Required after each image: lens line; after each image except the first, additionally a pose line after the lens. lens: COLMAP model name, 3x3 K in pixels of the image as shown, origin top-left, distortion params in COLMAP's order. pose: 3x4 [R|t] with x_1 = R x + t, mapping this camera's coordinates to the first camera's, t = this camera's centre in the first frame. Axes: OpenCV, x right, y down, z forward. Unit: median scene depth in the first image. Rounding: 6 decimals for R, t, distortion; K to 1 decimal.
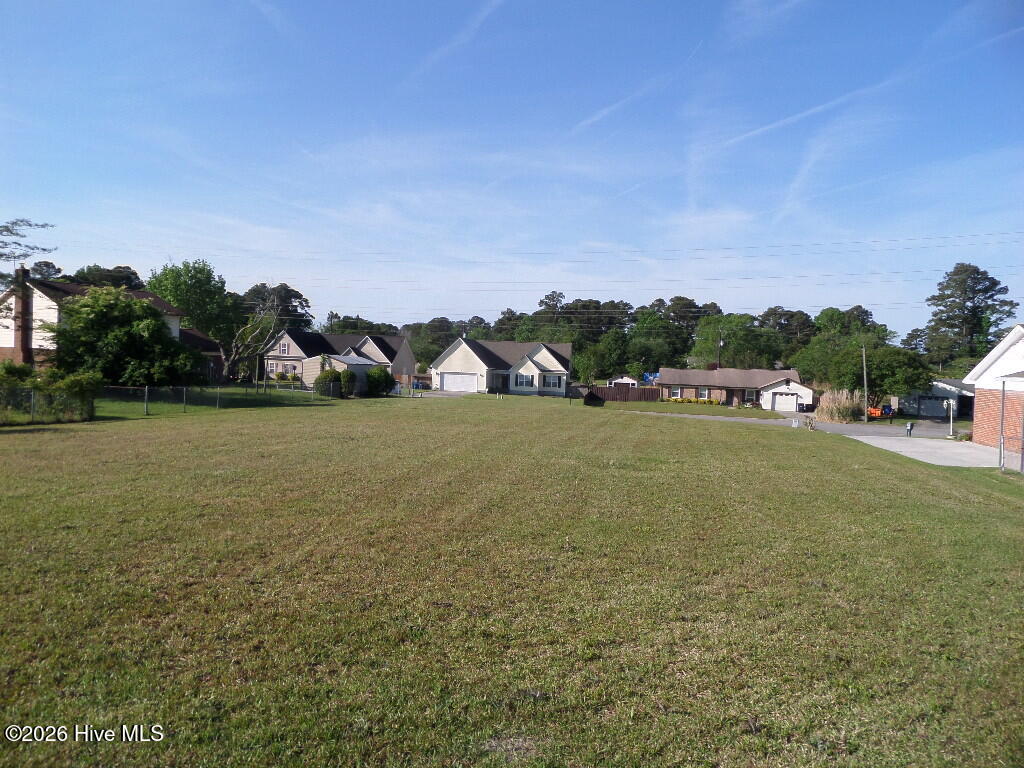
lens RADIAL K [[750.4, 0, 515.5], [0, 750.4, 391.0], [0, 0, 1]] dist [-0.000474, -0.028448]
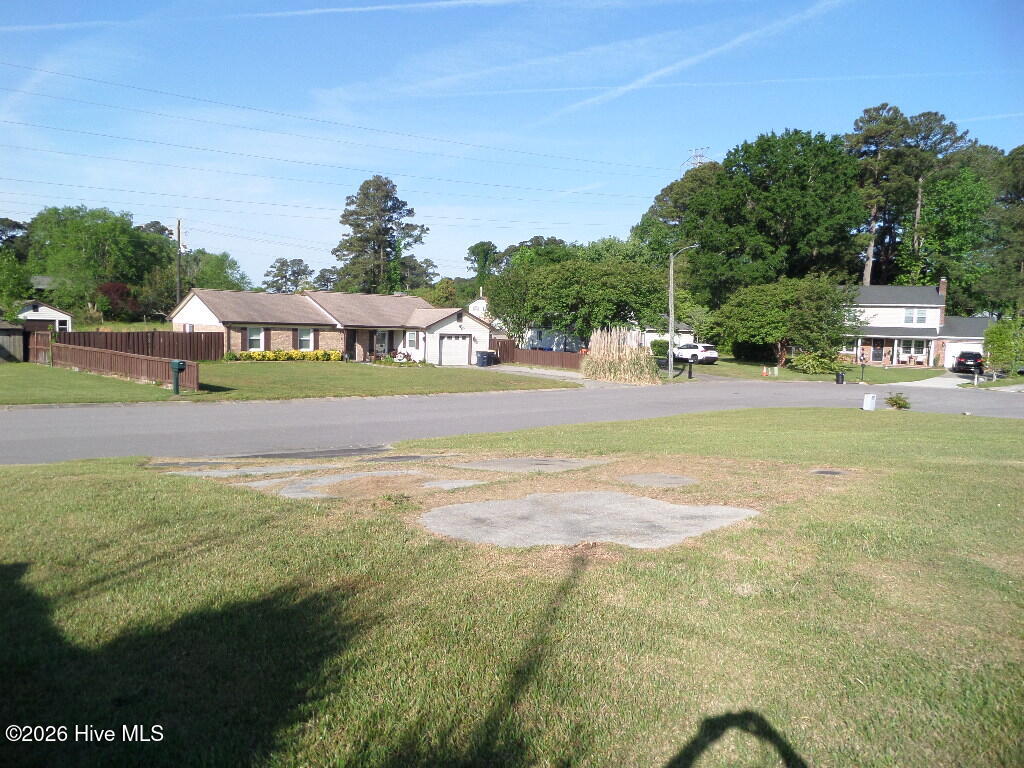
lens RADIAL K [[750.4, 0, 515.5], [0, 750.4, 391.0], [0, 0, 1]] dist [-0.000474, -0.028448]
pose [[0.544361, -0.091044, 0.833896, -0.092035], [0.014699, 0.994975, 0.099035, -0.009586], [-0.838722, -0.041654, 0.542964, 0.564050]]
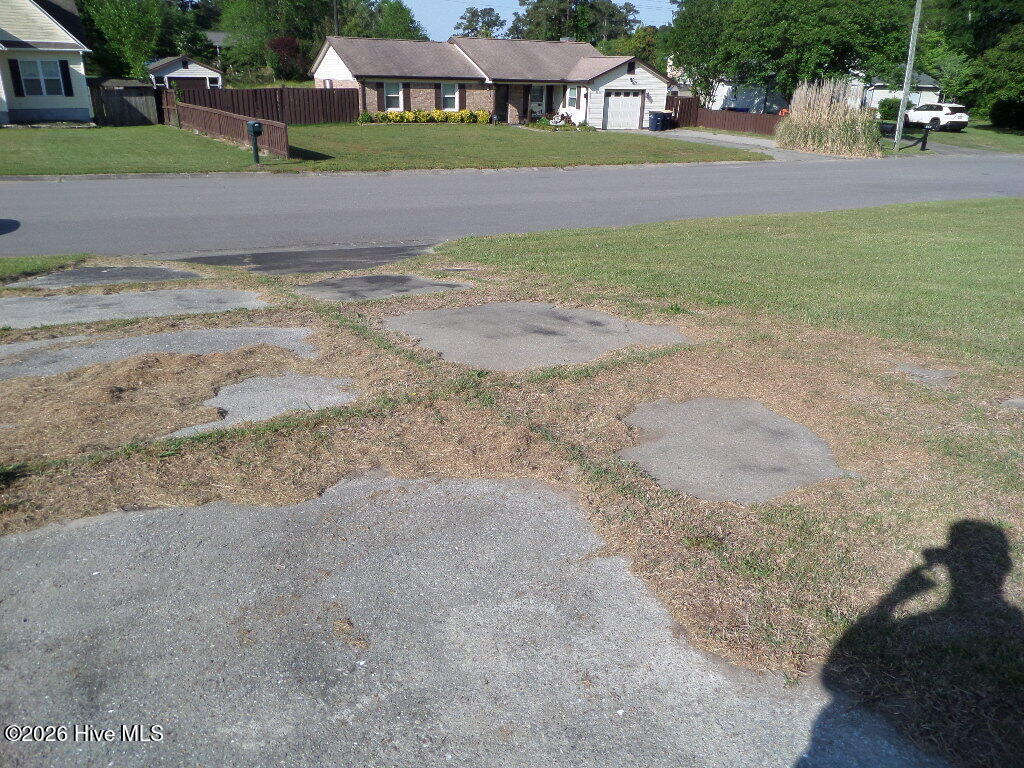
lens RADIAL K [[752.1, 0, 507.6], [0, 752.1, 397.4], [0, 0, 1]] dist [-0.014540, -0.011355]
pose [[0.743869, -0.279343, 0.607146, -0.040647], [0.025650, 0.919722, 0.391732, -0.005920], [-0.667833, -0.275824, 0.691318, 0.580219]]
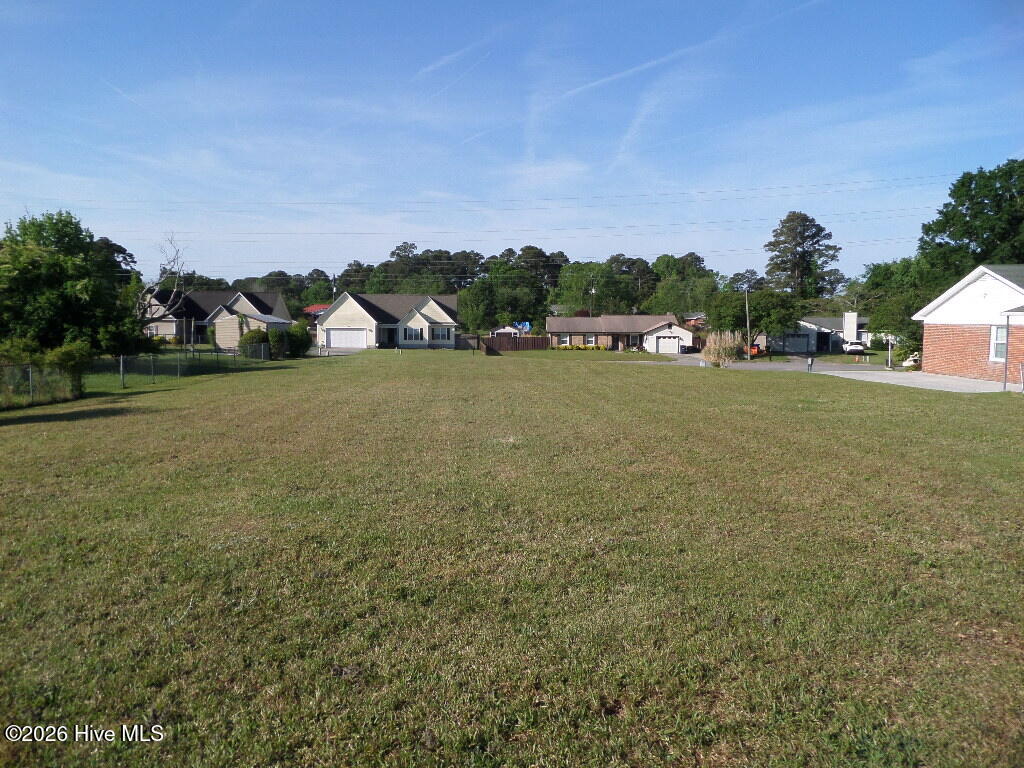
lens RADIAL K [[747.9, 0, 512.0], [0, 747.9, 375.2], [0, 0, 1]] dist [0.001786, -0.002085]
pose [[0.976005, -0.049330, 0.212088, -0.071600], [0.039851, 0.998016, 0.048740, -0.002420], [-0.214072, -0.039118, 0.976034, 0.013482]]
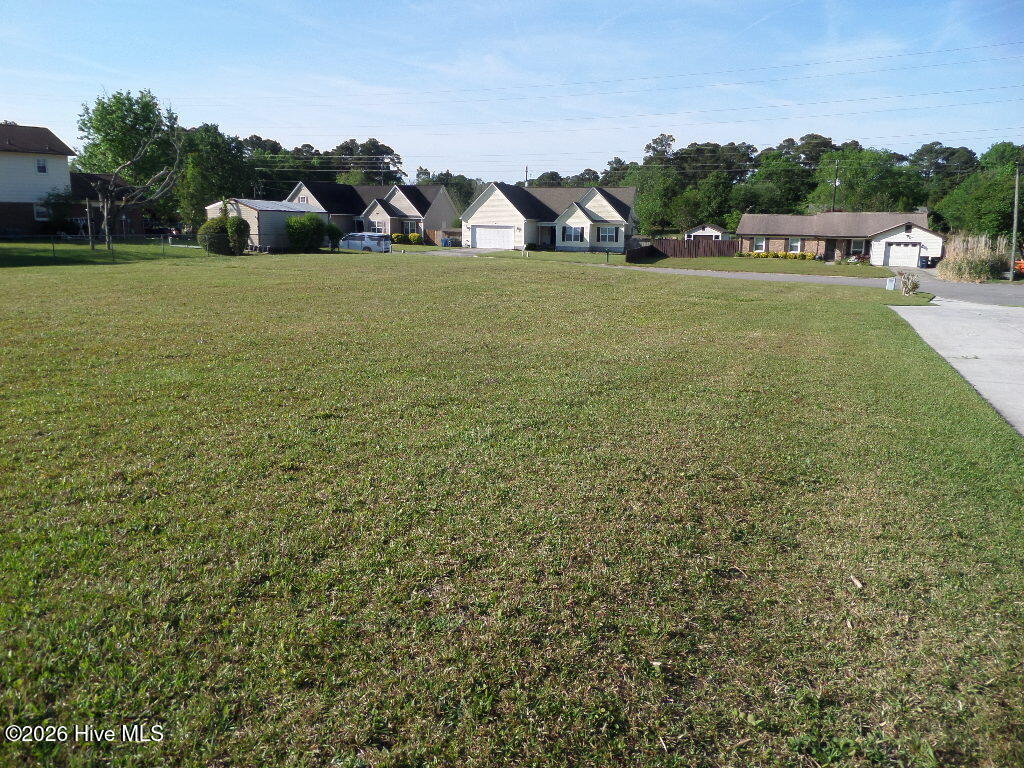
lens RADIAL K [[750.4, 0, 515.5], [0, 750.4, 391.0], [0, 0, 1]] dist [-0.000474, -0.028448]
pose [[0.984757, 0.014816, -0.173303, 0.094138], [0.016867, 0.983536, 0.179926, 0.006524], [0.173116, -0.180106, 0.968294, 0.154397]]
